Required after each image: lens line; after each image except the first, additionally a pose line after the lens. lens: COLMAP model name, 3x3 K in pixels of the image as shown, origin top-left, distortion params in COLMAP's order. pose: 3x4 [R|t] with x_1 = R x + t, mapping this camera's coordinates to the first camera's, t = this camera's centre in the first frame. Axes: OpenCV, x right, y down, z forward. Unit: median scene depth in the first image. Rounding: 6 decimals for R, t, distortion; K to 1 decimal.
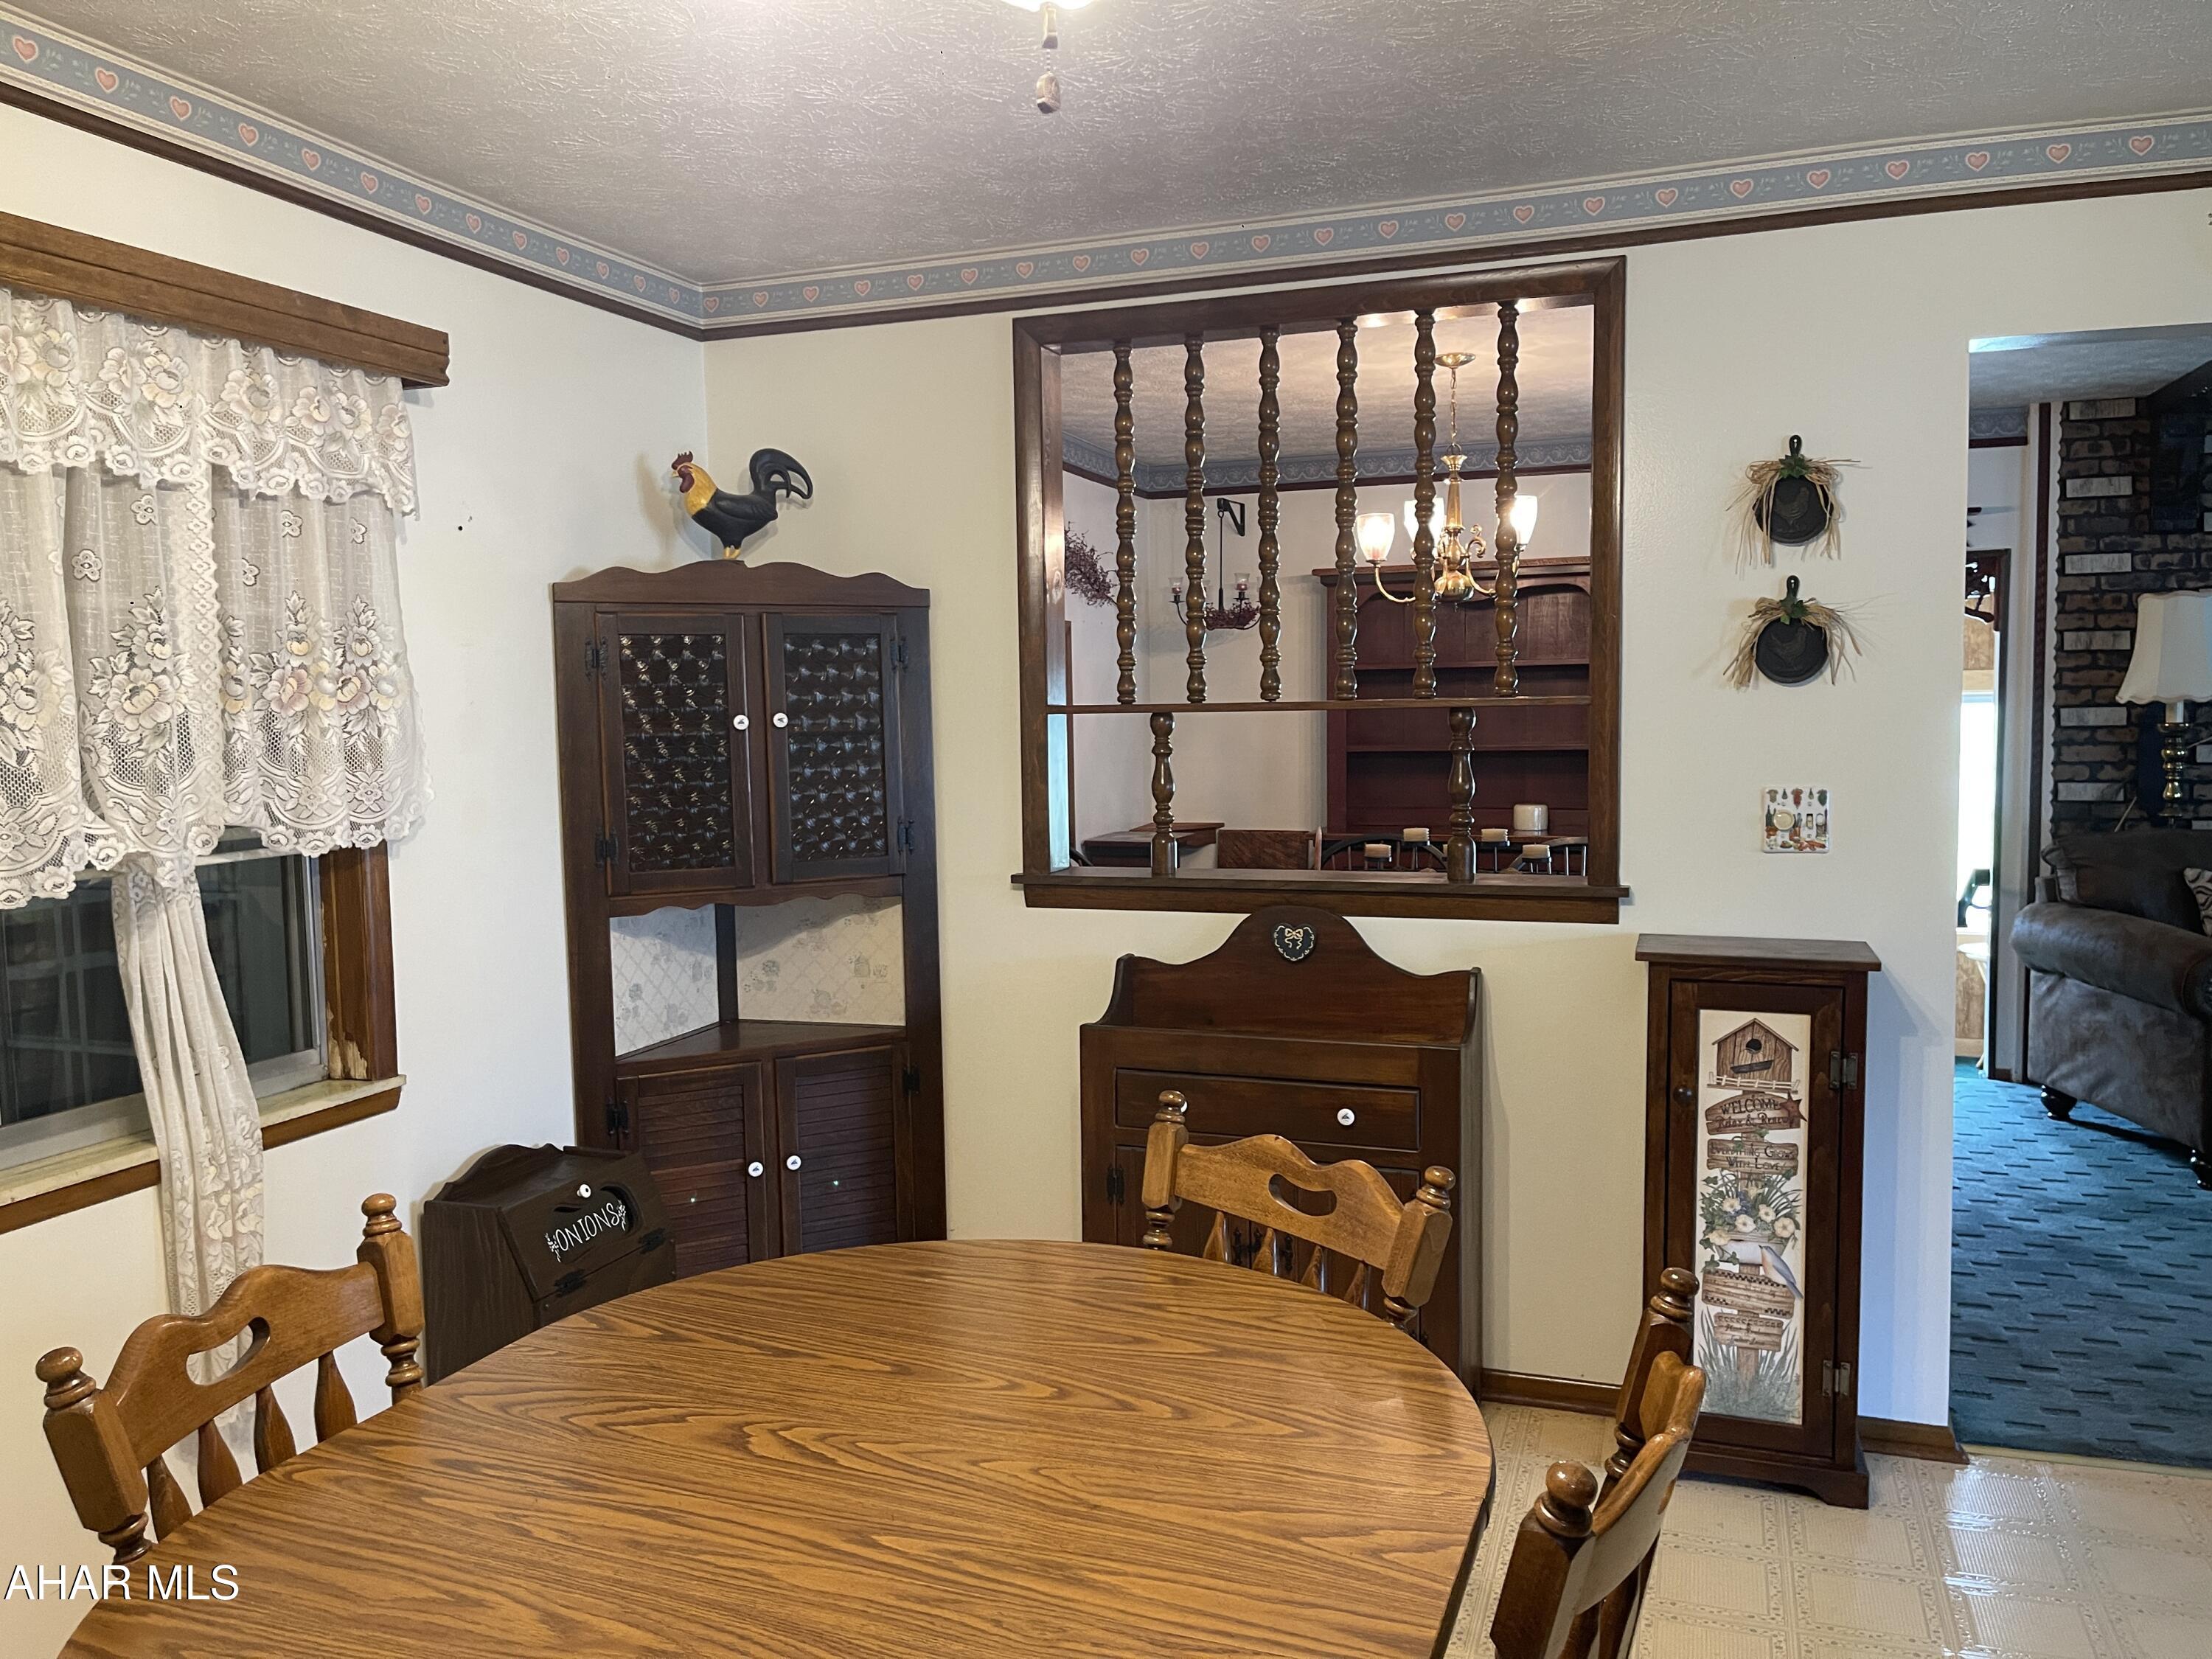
lens RADIAL K [[1675.7, 0, 1116.7], [0, 1675.7, 832.4], [0, 0, 1]] dist [0.047279, -0.056792]
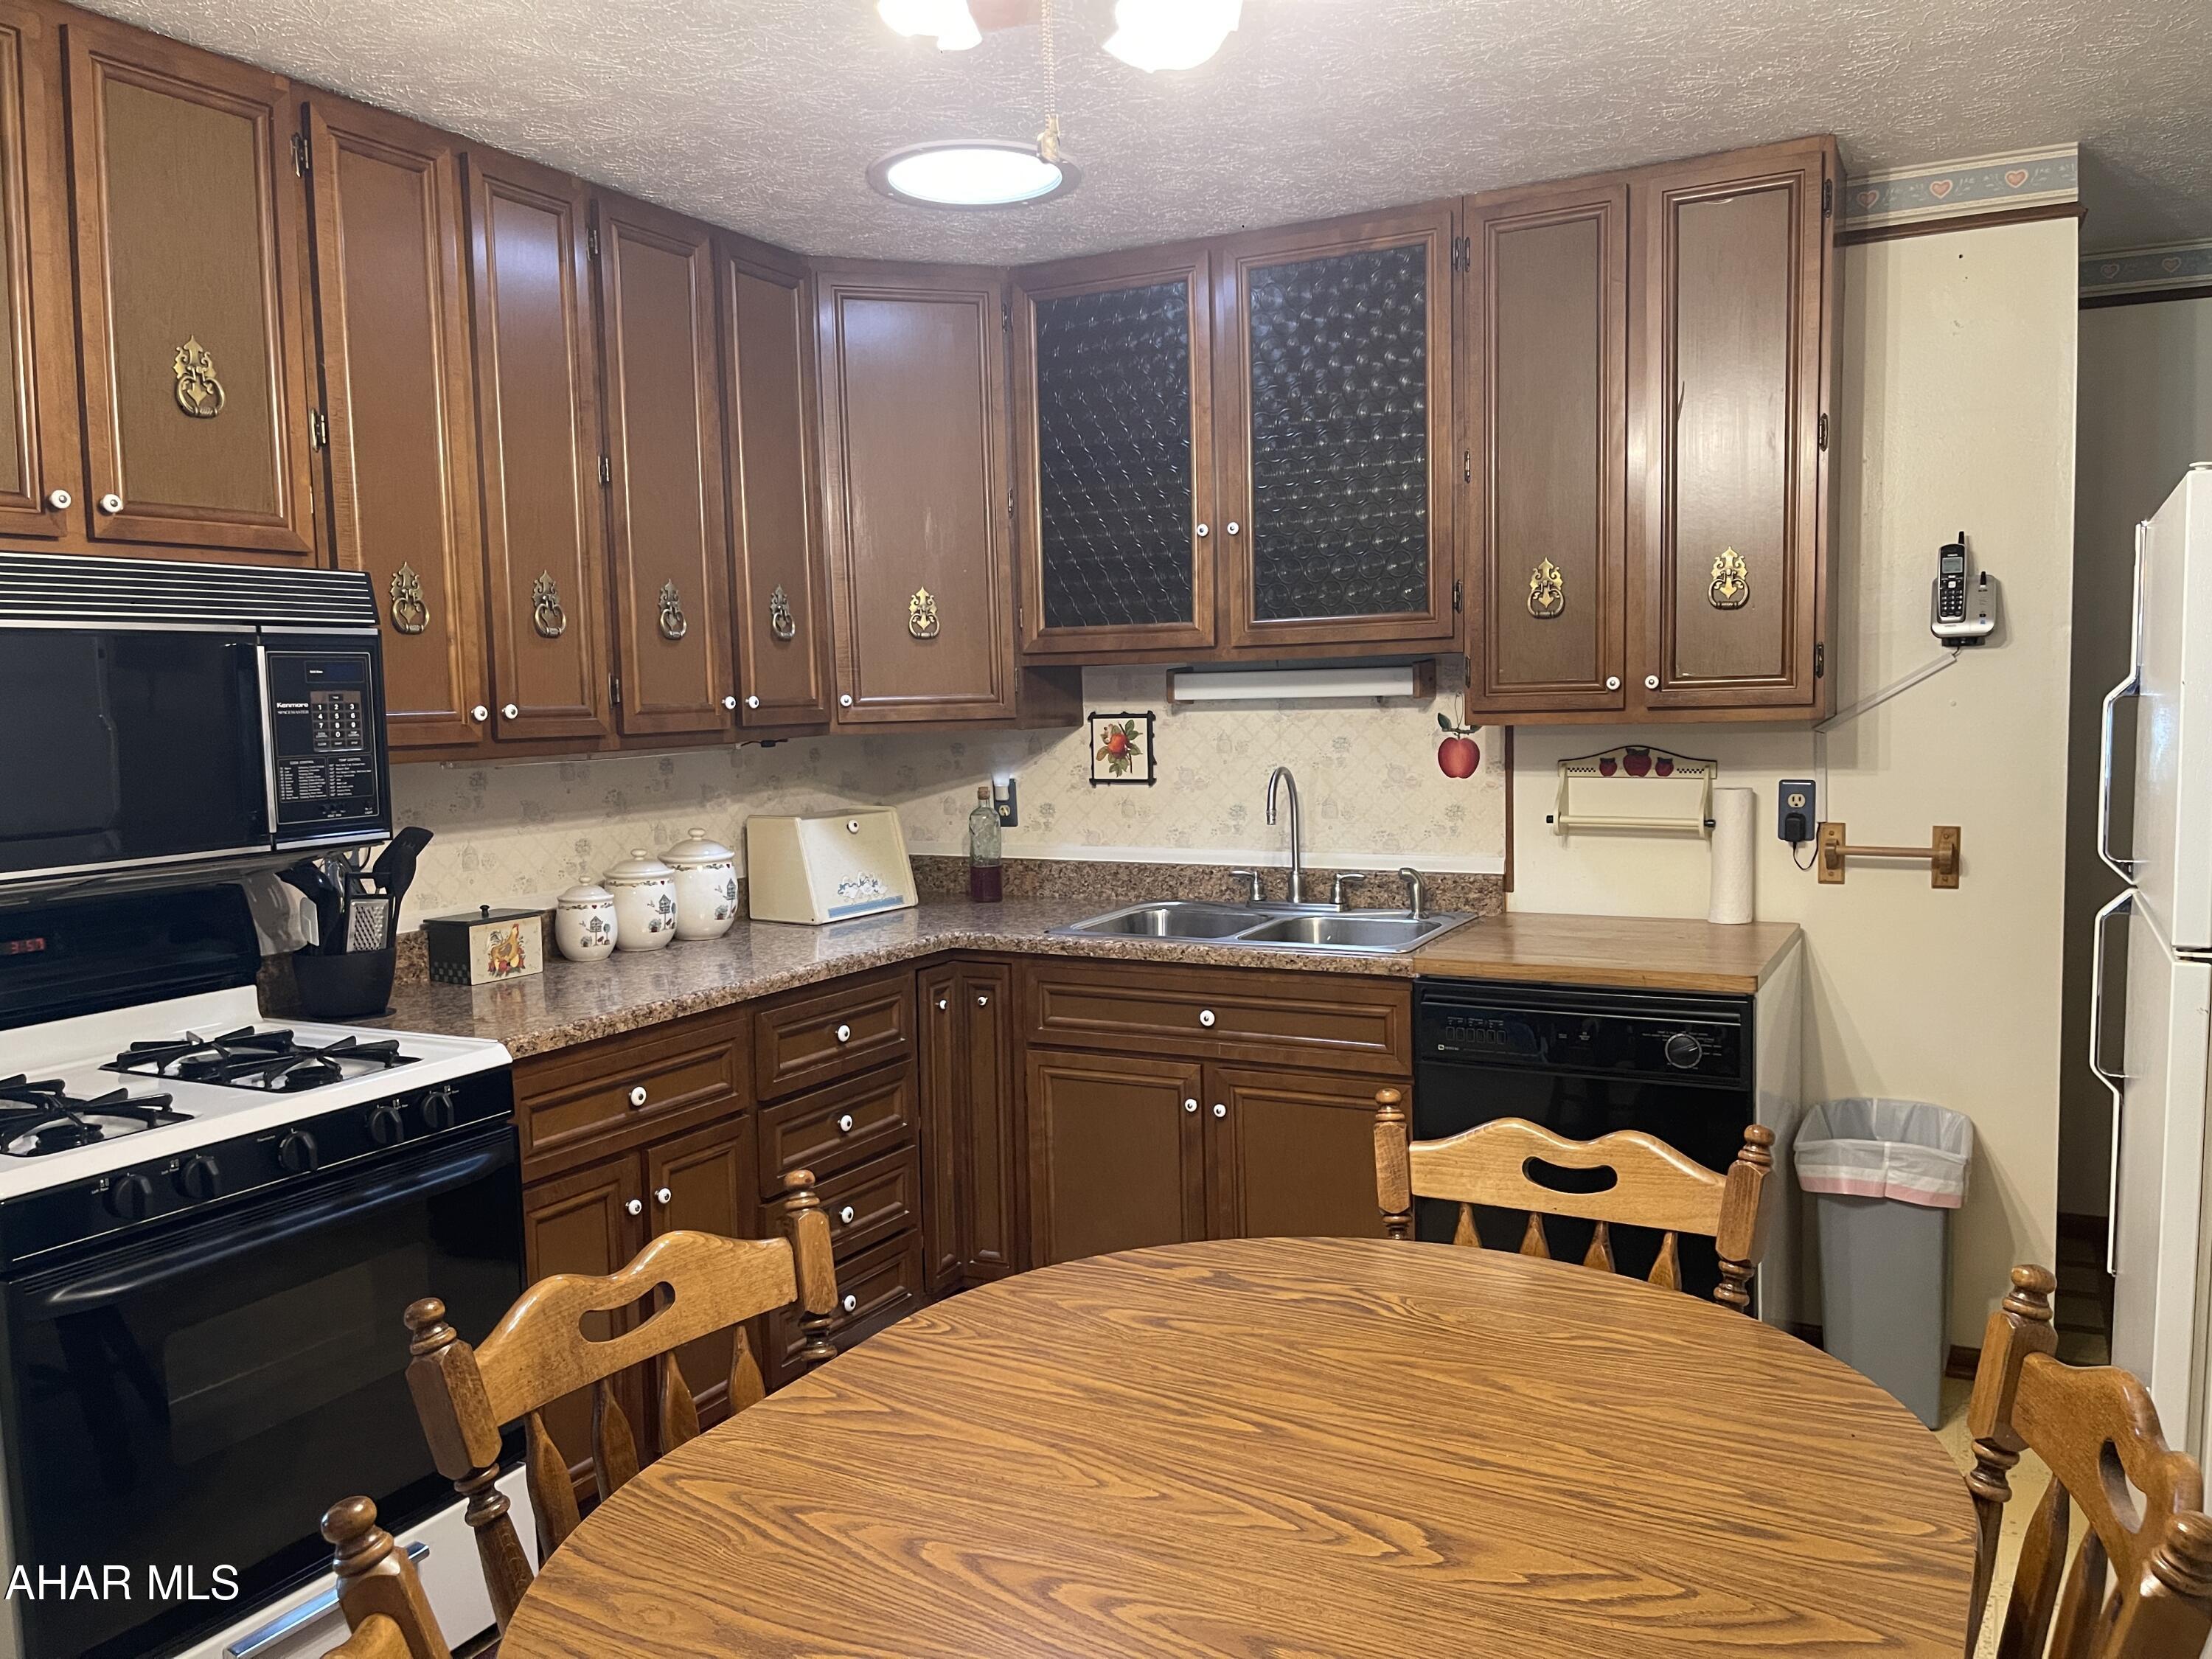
lens RADIAL K [[1675.7, 0, 1102.2], [0, 1675.7, 819.5], [0, 0, 1]] dist [0.047279, -0.056792]
pose [[-0.987713, 0.030516, 0.153268, -0.198102], [0.053914, 0.987075, 0.150916, -0.132414], [-0.146681, 0.157325, -0.976593, 1.795836]]
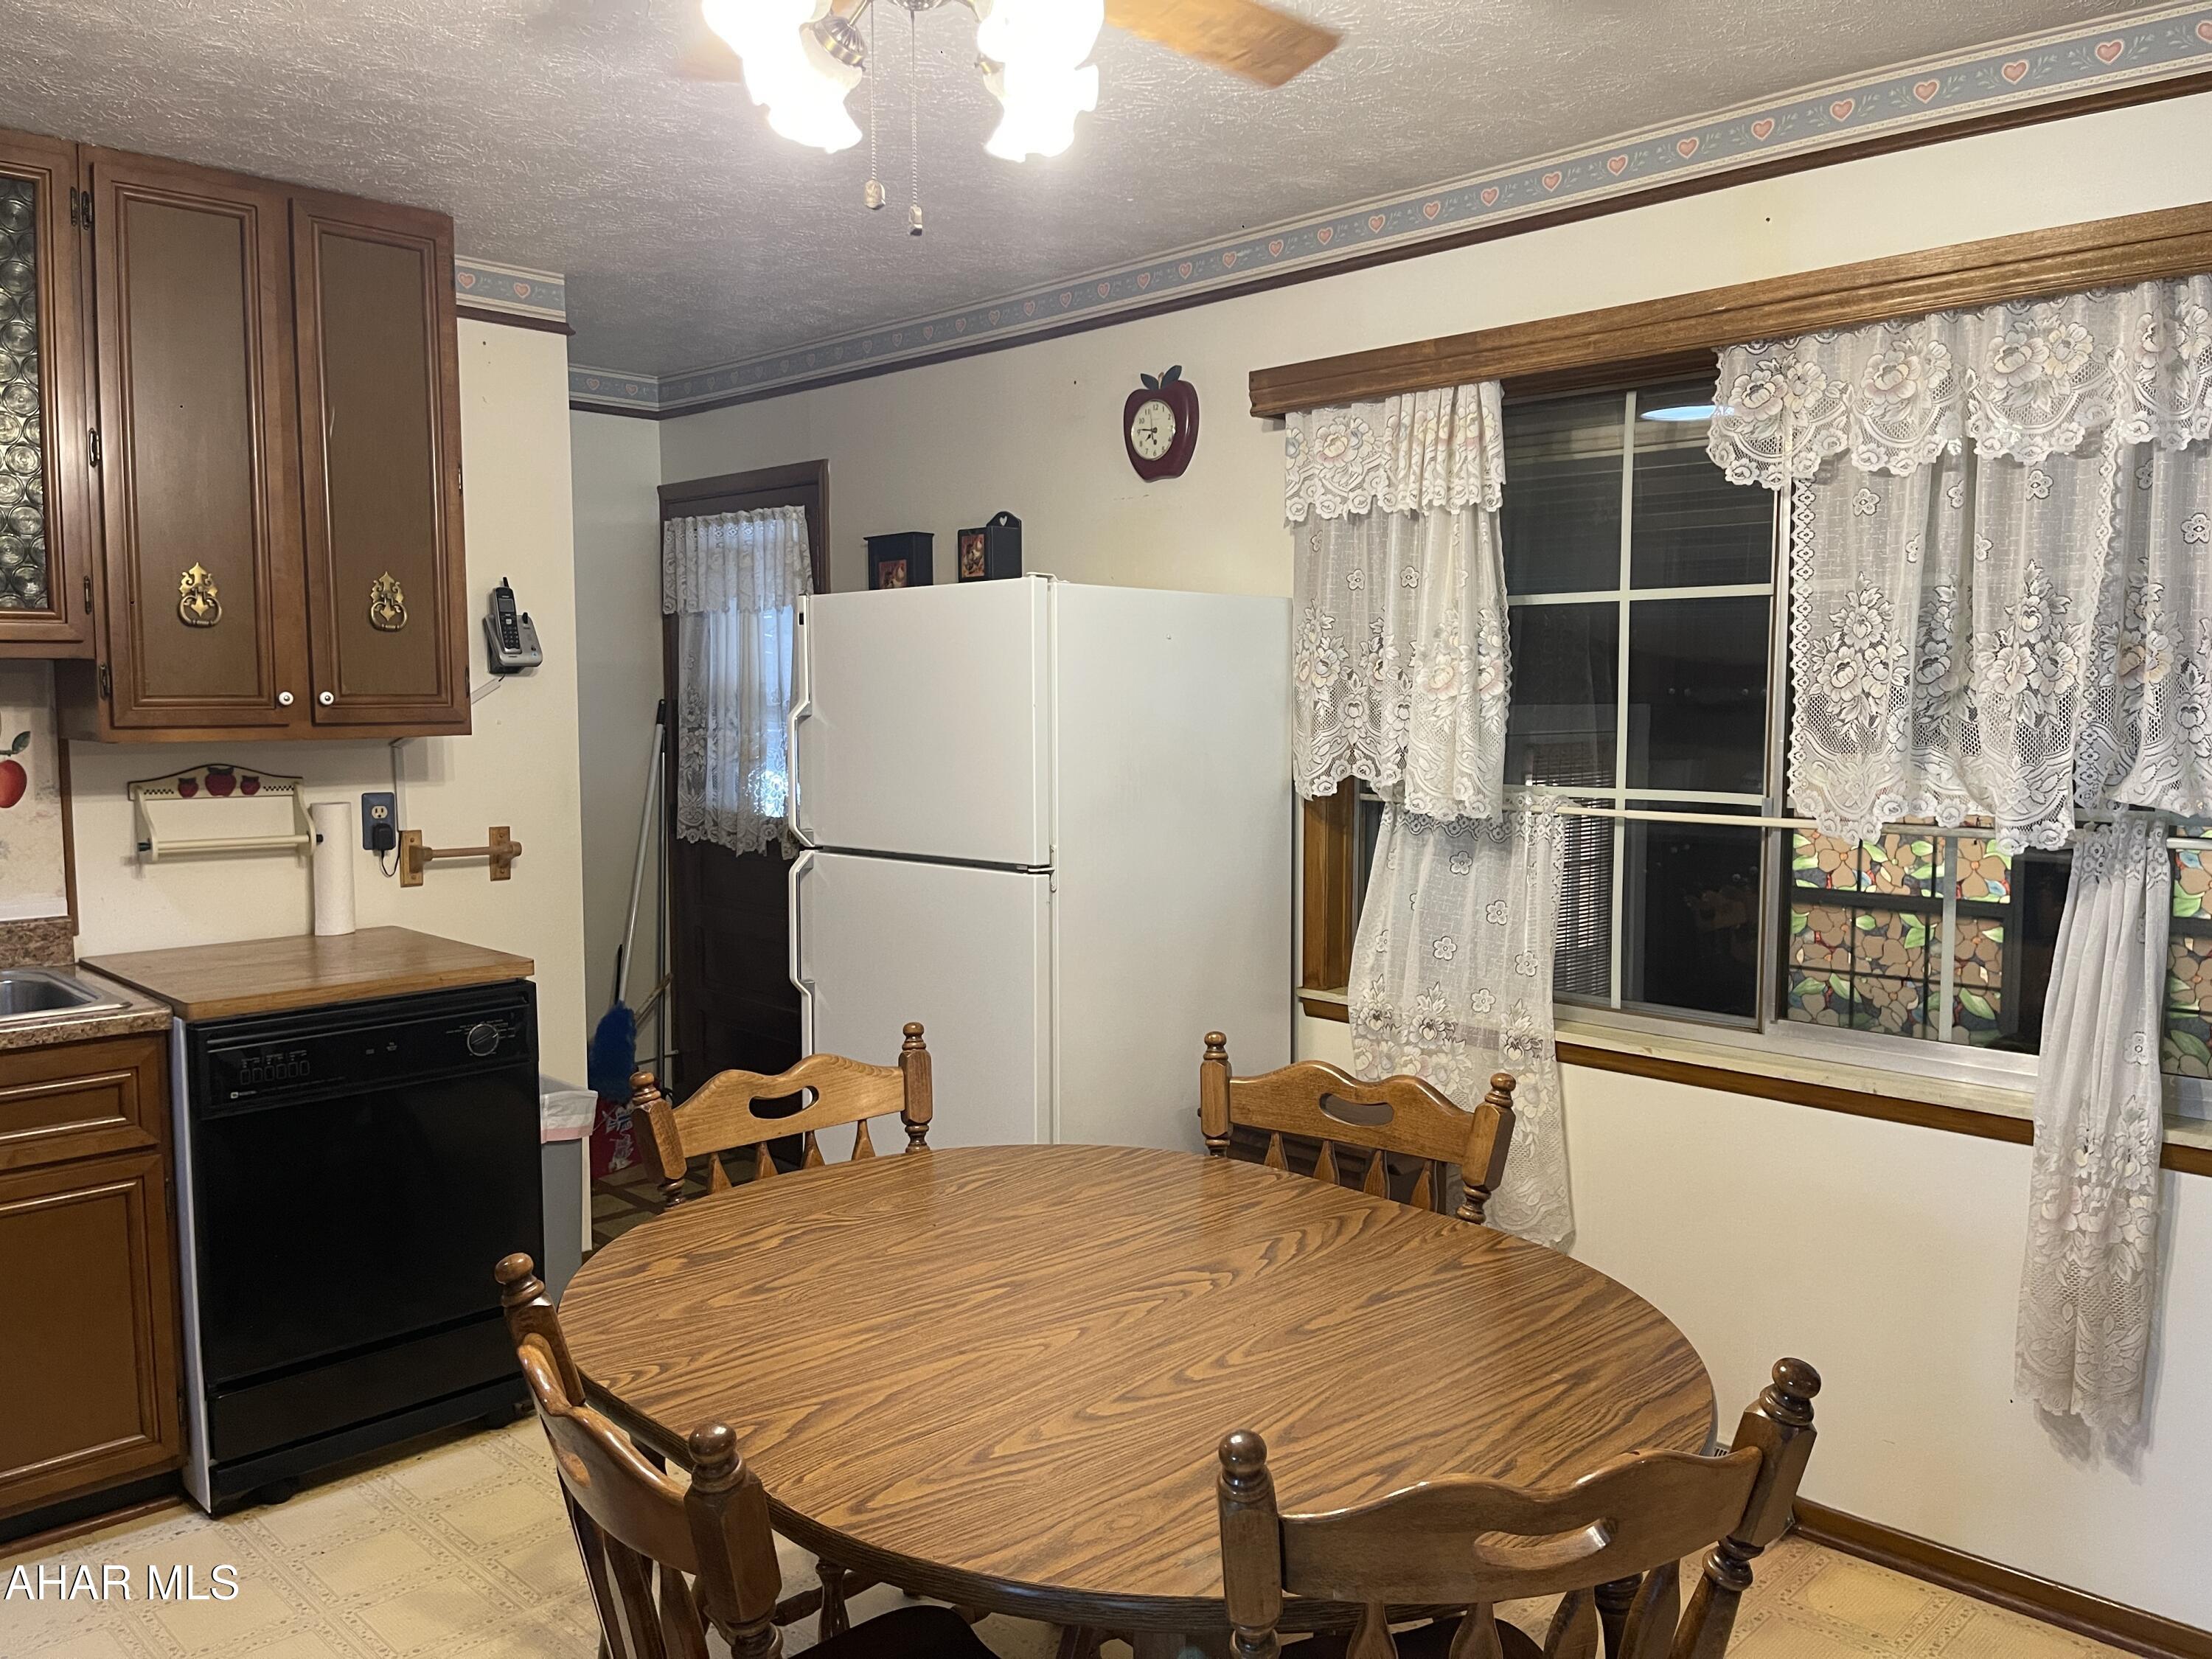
lens RADIAL K [[1675.7, 0, 1114.4], [0, 1675.7, 823.4], [0, 0, 1]] dist [0.047279, -0.056792]
pose [[-0.432225, 0.092014, -0.897059, 0.910277], [-0.061308, 0.989480, 0.131034, -0.132220], [0.899679, 0.111633, -0.422037, 1.435233]]
